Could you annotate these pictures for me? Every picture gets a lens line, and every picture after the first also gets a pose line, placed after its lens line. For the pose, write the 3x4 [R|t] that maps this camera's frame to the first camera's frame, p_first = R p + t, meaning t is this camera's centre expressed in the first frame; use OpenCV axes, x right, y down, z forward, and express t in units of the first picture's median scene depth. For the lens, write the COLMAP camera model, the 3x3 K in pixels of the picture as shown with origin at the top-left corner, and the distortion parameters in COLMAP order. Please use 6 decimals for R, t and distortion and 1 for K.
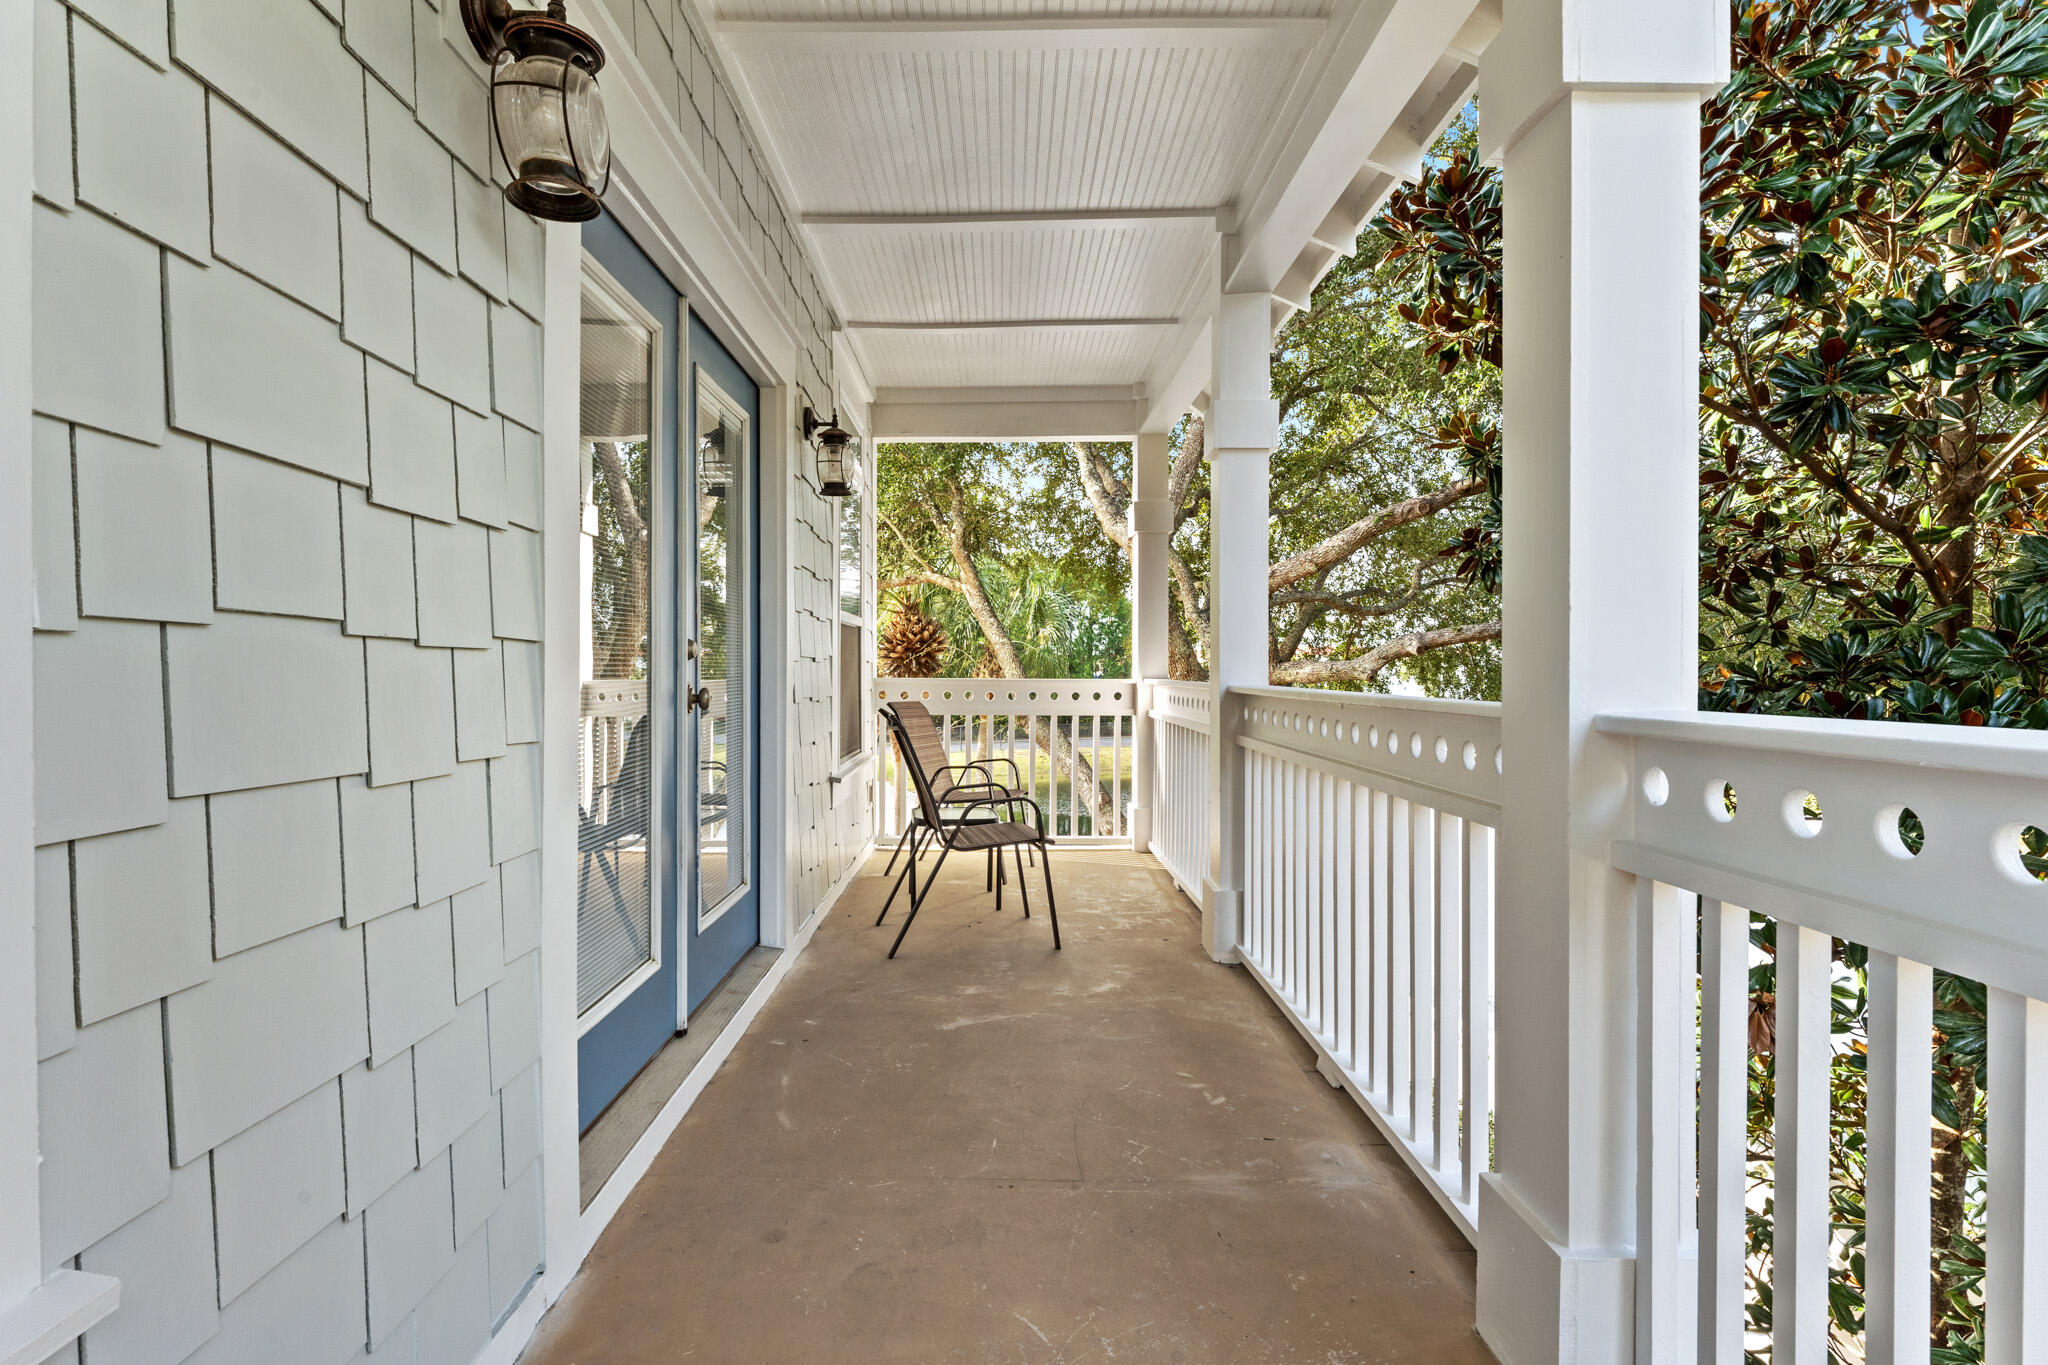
lens RADIAL K [[1019.8, 0, 1023.8], [0, 1019.8, 680.2], [0, 0, 1]] dist [-0.002466, 0.000018]
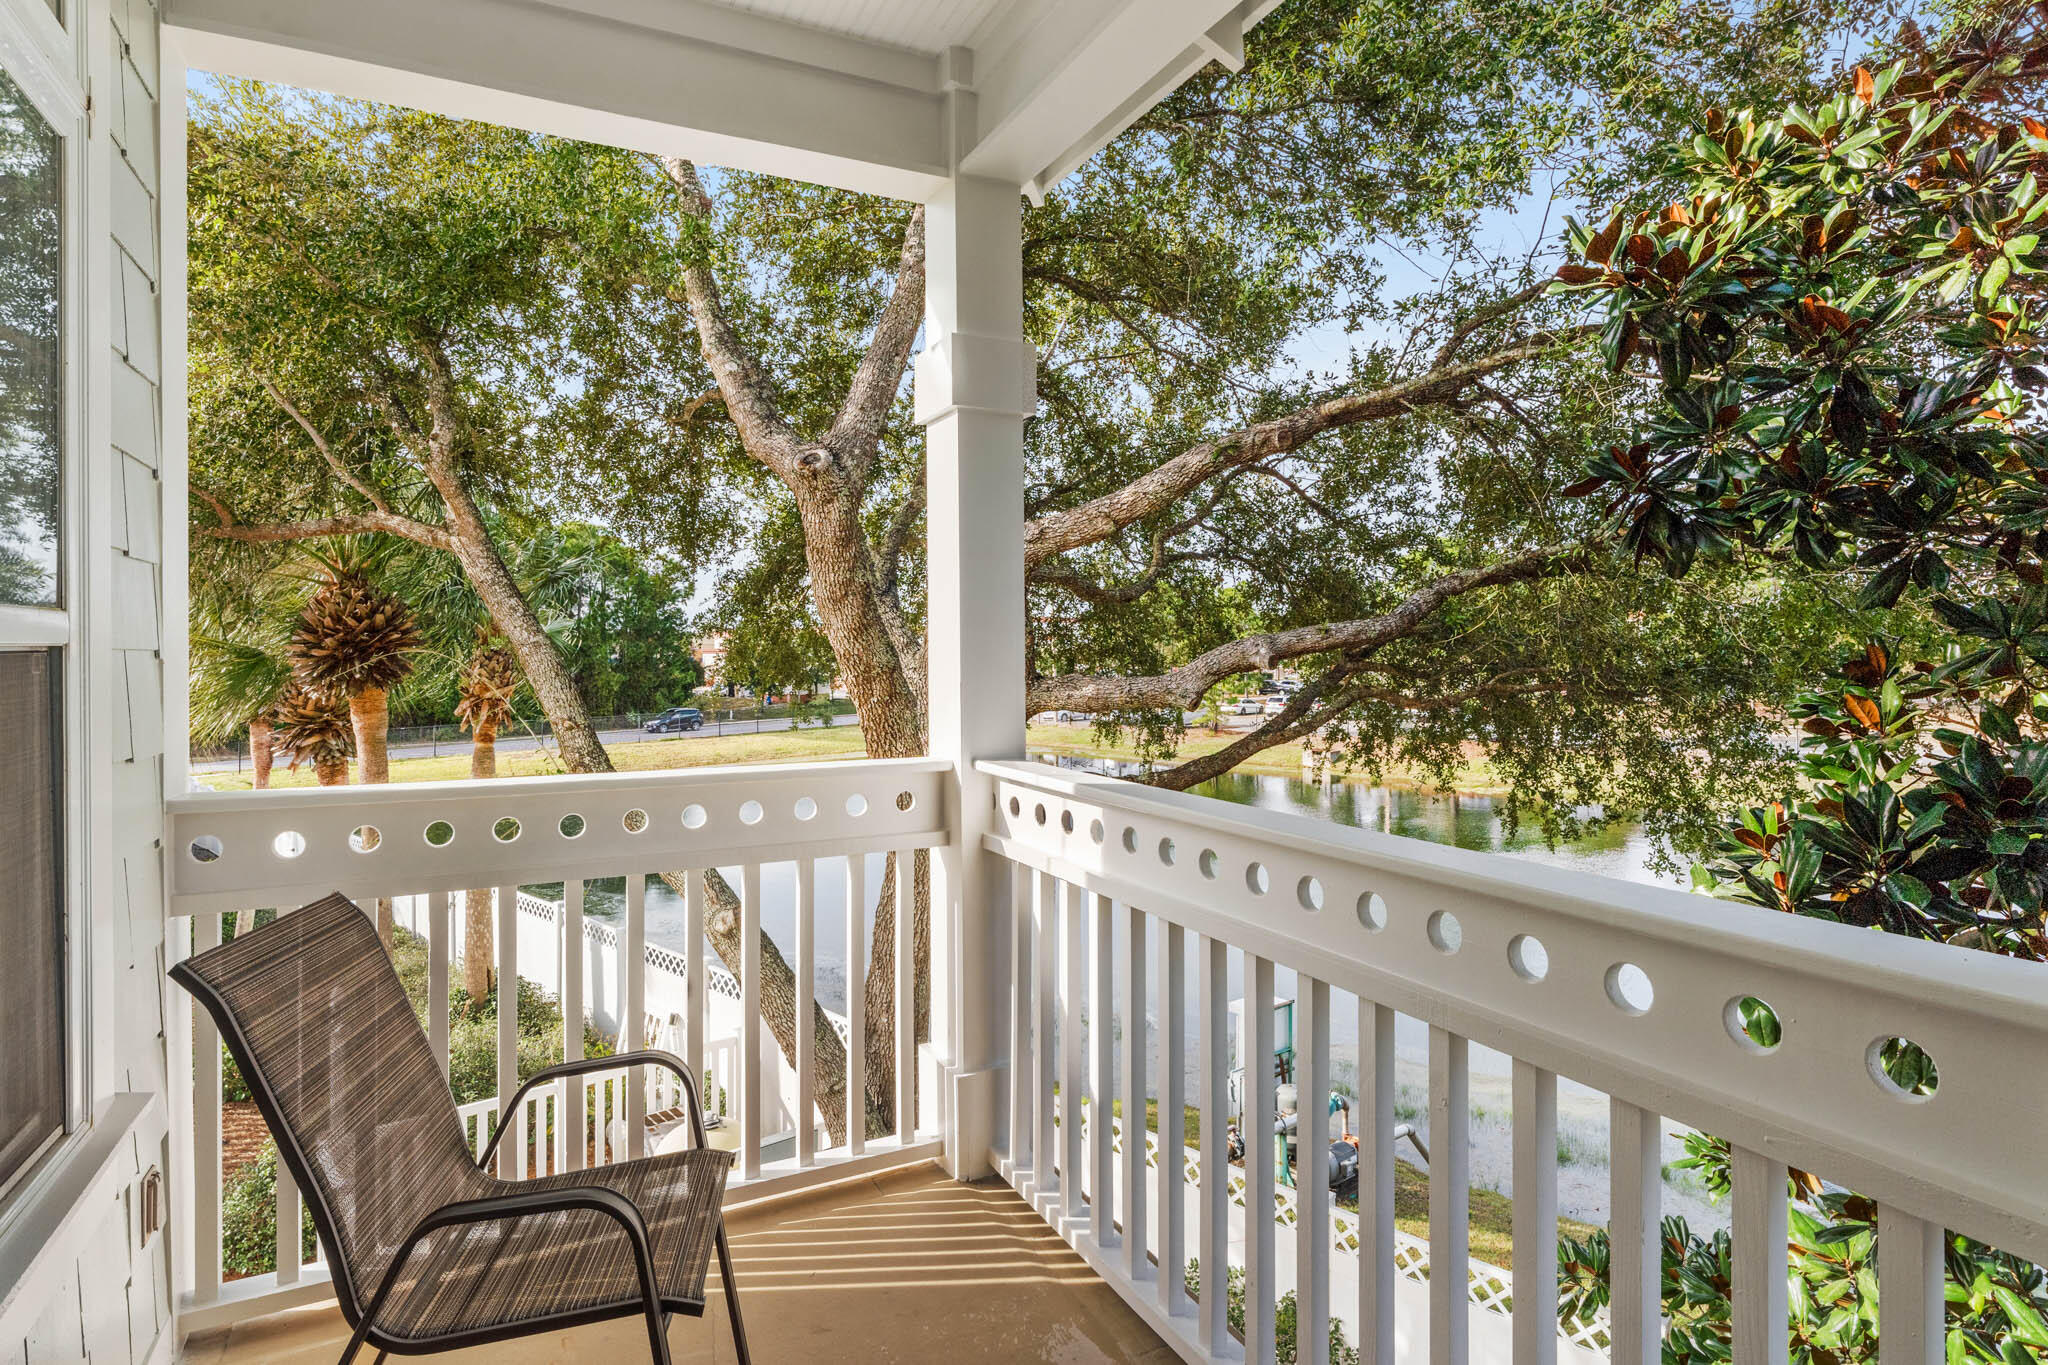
lens RADIAL K [[1086.0, 0, 1023.4], [0, 1086.0, 665.9], [0, 0, 1]] dist [-0.005256, -0.000322]
pose [[0.905407, -0.010688, 0.424409, -0.022225], [0.008856, 0.999941, 0.006288, -0.018261], [-0.424452, -0.001934, 0.905449, 0.249367]]
